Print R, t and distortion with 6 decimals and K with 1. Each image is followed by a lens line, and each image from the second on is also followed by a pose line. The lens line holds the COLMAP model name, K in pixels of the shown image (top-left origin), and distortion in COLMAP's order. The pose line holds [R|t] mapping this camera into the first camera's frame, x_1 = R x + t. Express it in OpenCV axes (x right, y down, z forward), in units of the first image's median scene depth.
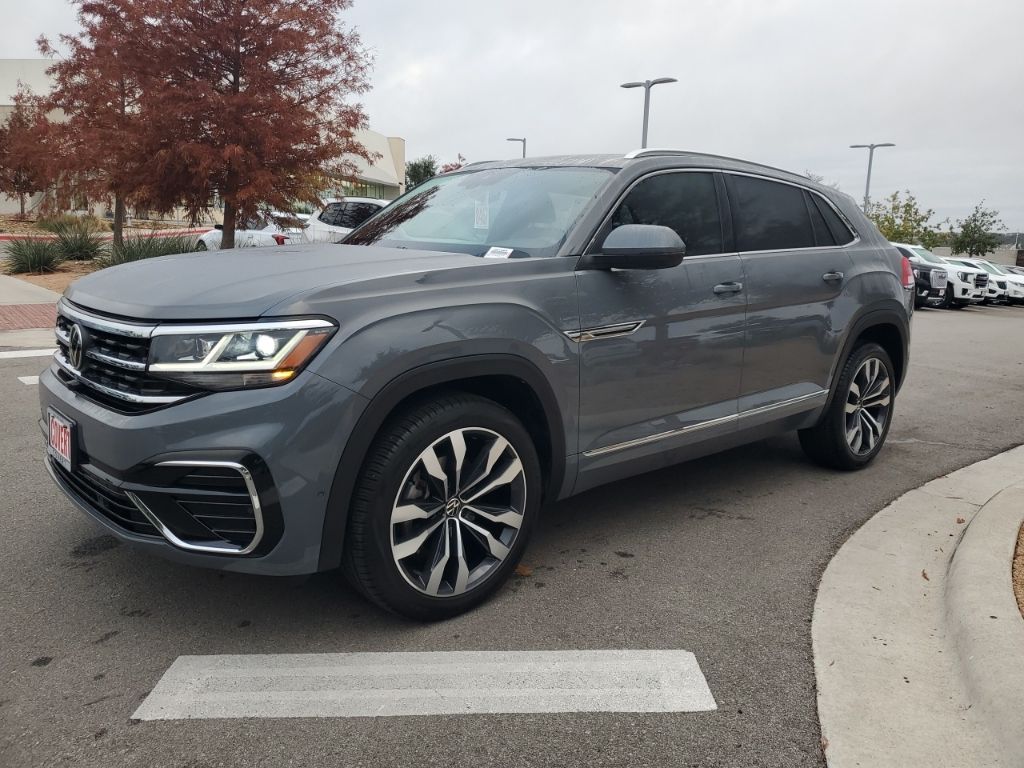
lens RADIAL K [[794.2, 0, 512.0], [0, 794.2, 384.0], [0, 0, 1]] dist [0.029117, -0.008958]
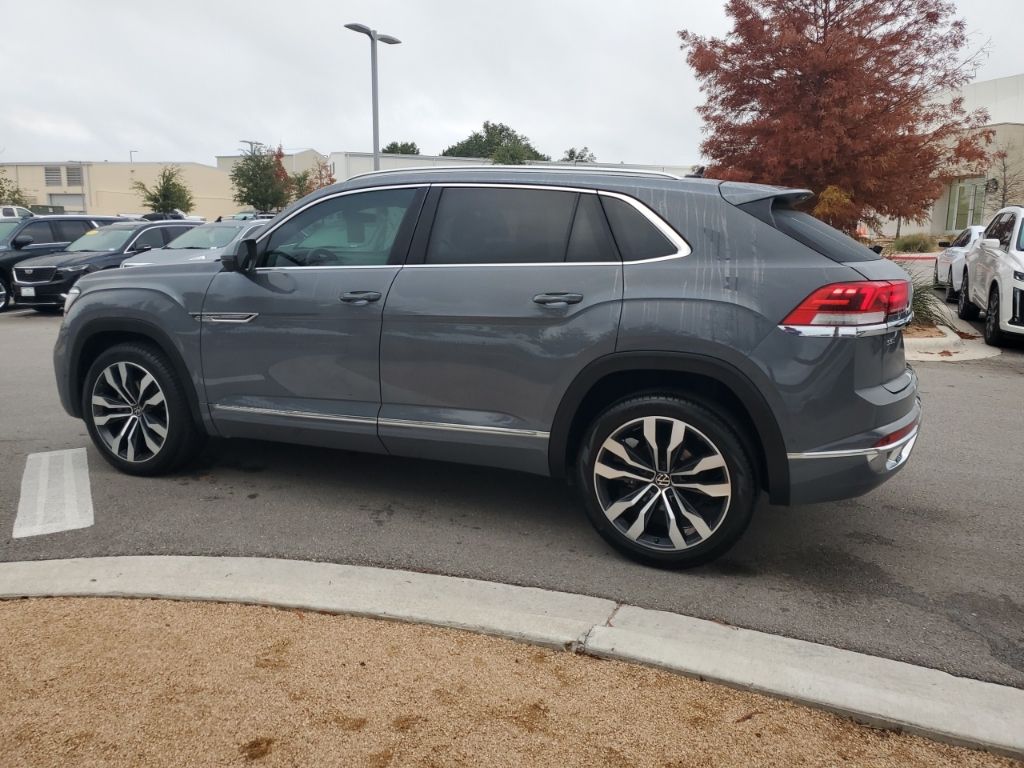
lens RADIAL K [[794.2, 0, 512.0], [0, 794.2, 384.0], [0, 0, 1]] dist [0.029117, -0.008958]
pose [[0.431349, 0.145015, -0.890454, 1.670489], [-0.167475, 0.982713, 0.078913, -0.155472], [0.886504, 0.115090, 0.448179, 0.903959]]
